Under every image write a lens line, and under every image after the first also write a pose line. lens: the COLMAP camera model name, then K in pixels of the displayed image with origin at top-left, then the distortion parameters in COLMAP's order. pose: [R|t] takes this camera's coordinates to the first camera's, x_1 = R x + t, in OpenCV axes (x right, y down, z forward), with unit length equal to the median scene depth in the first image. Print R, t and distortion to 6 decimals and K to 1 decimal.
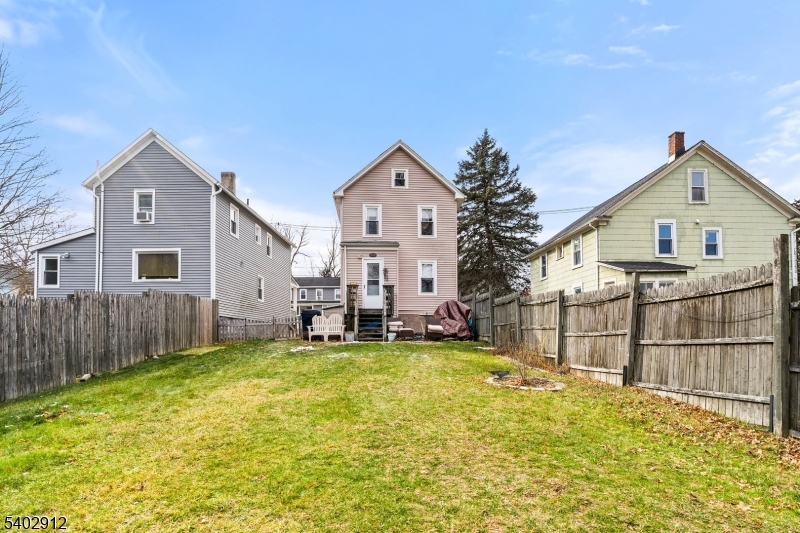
lens RADIAL K [[368.5, 0, 393.8], [0, 368.5, 243.3], [0, 0, 1]] dist [-0.000848, 0.000020]
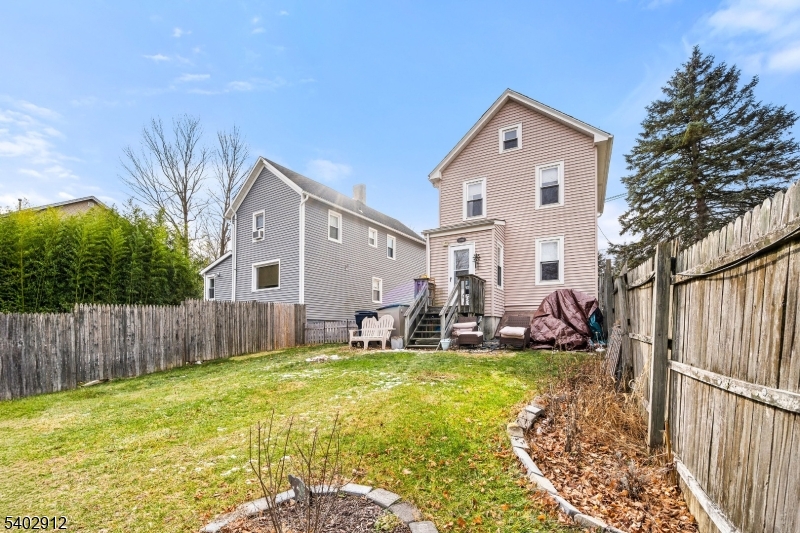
lens RADIAL K [[334.7, 0, 399.8], [0, 334.7, 282.5], [0, 0, 1]] dist [-0.000041, 0.000568]
pose [[0.848161, -0.078694, -0.523860, 0.215585], [0.133447, 0.988753, 0.067528, 0.059728], [0.512654, -0.127182, 0.849123, 0.316681]]
